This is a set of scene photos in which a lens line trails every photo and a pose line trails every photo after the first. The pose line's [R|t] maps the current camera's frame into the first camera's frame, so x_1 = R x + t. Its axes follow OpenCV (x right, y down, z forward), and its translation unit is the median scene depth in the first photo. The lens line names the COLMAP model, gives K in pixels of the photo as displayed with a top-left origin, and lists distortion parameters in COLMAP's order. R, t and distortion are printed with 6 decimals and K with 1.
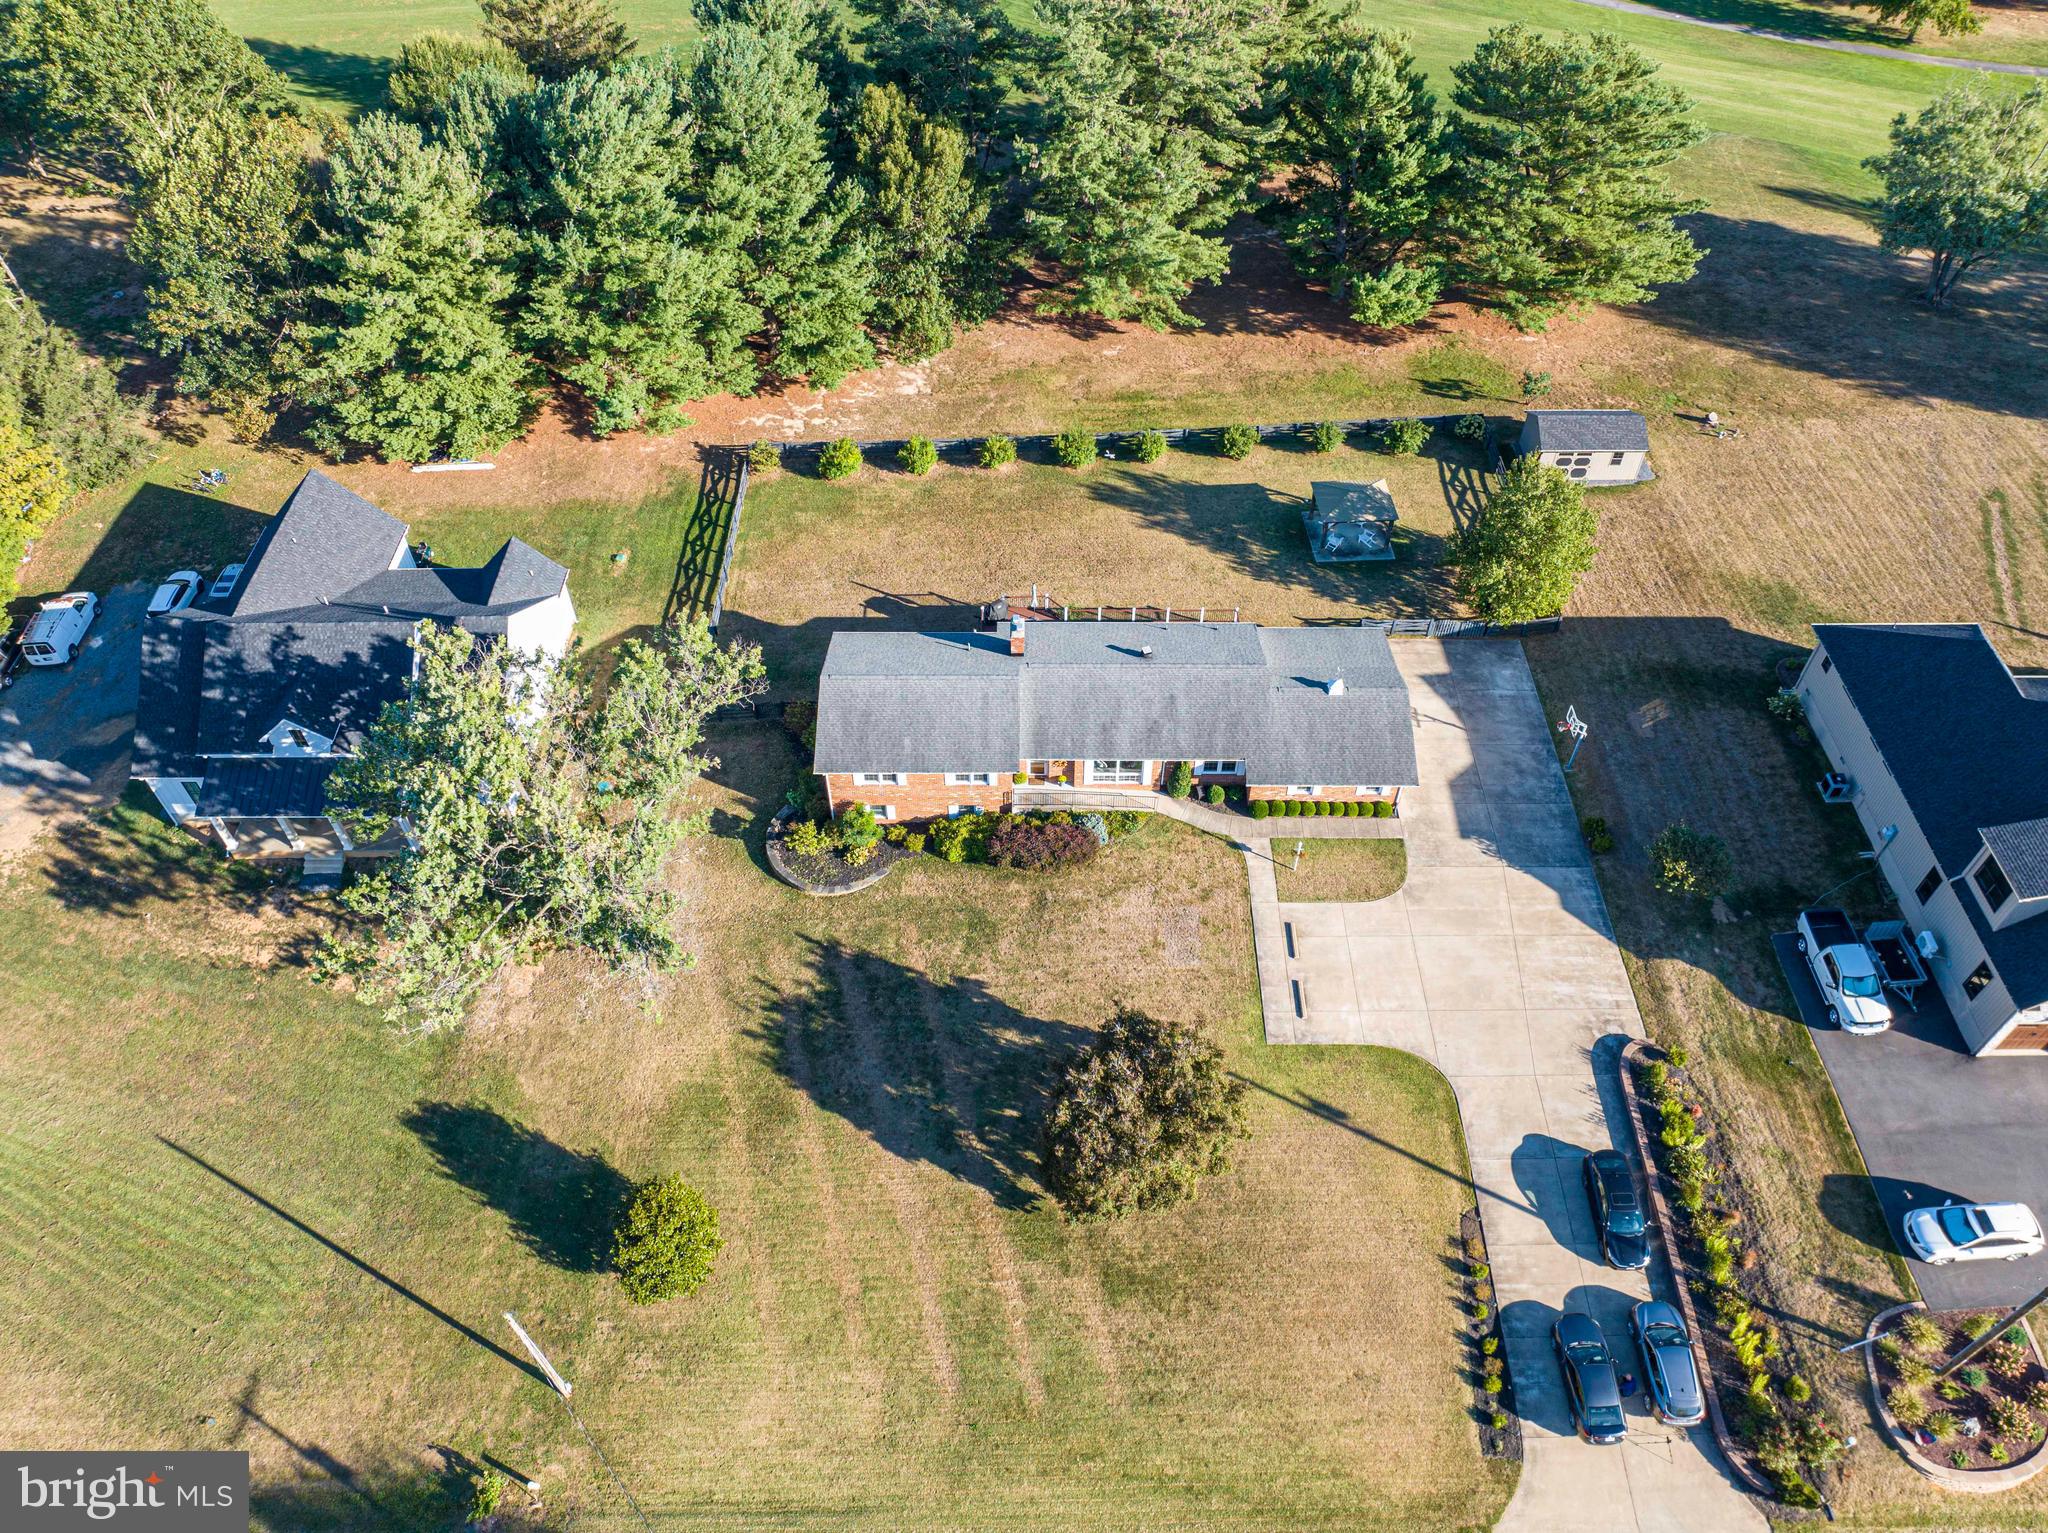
lens RADIAL K [[1442.1, 0, 1035.8], [0, 1442.1, 763.0], [0, 0, 1]] dist [-0.042748, 0.008808]
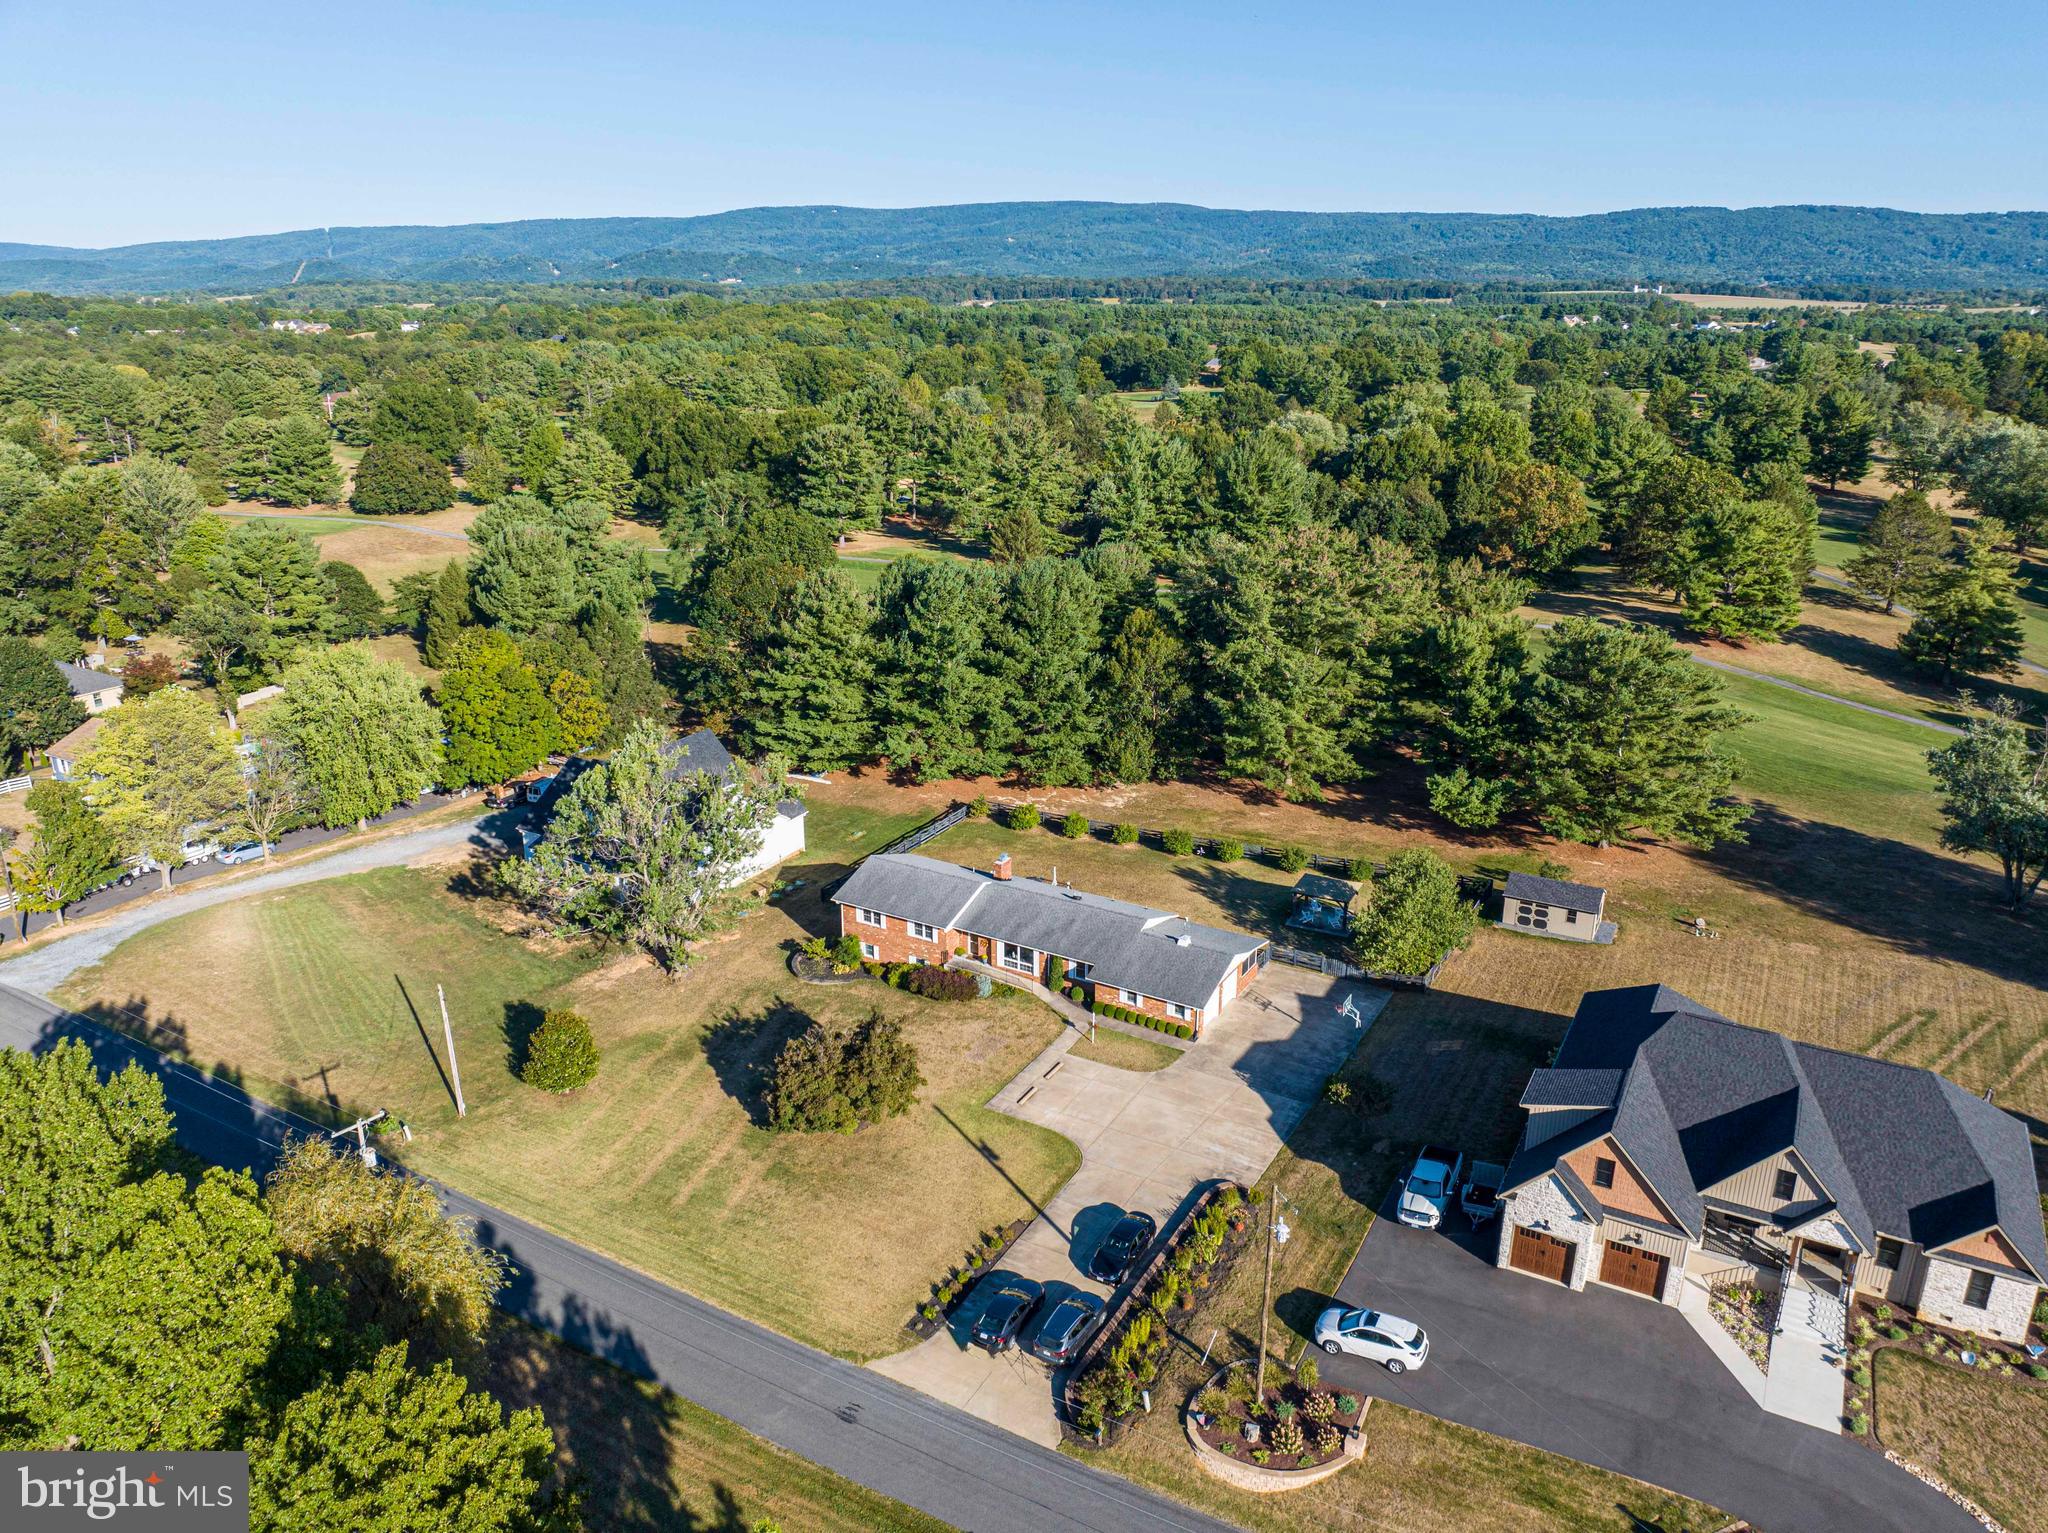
lens RADIAL K [[1442.1, 0, 1030.1], [0, 1442.1, 759.7], [0, 0, 1]] dist [-0.042748, 0.008808]
pose [[0.862009, 0.162294, -0.480209, 0.705964], [-0.378006, 0.836991, -0.395674, 0.391677], [0.337715, 0.522596, 0.782842, -0.177883]]
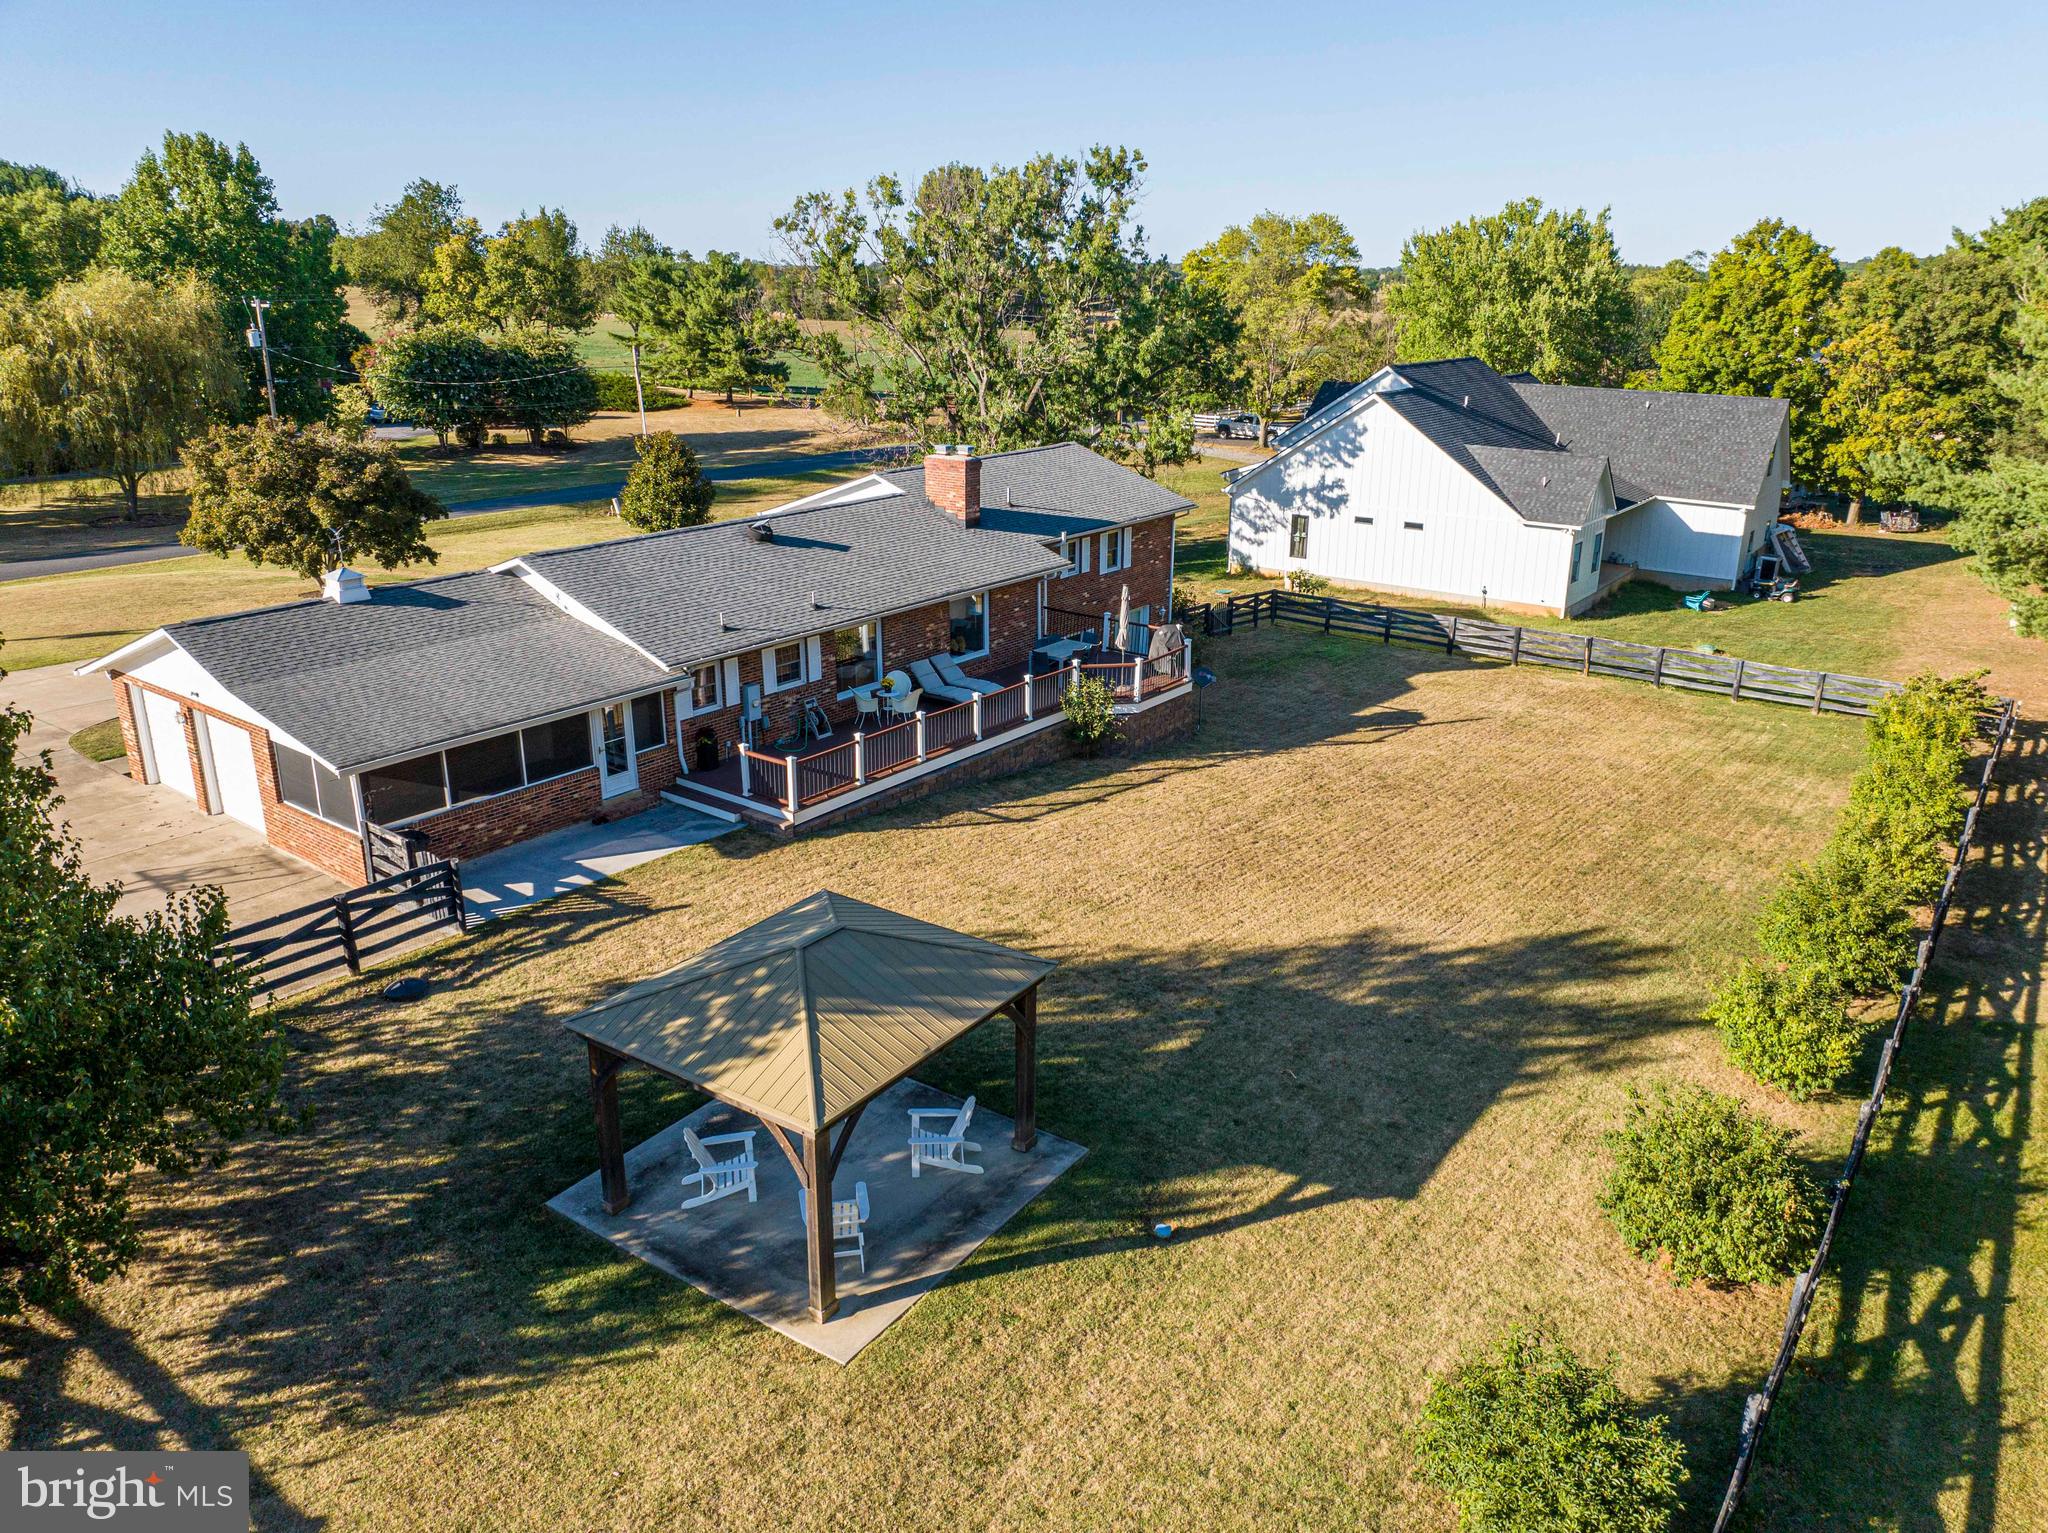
lens RADIAL K [[1442.1, 0, 1035.6], [0, 1442.1, 752.3], [0, 0, 1]] dist [-0.042748, 0.008808]
pose [[-0.604153, 0.245443, -0.758127, 0.416901], [-0.599154, 0.487325, 0.635239, -0.413620], [0.525369, 0.838017, -0.147361, 1.220531]]
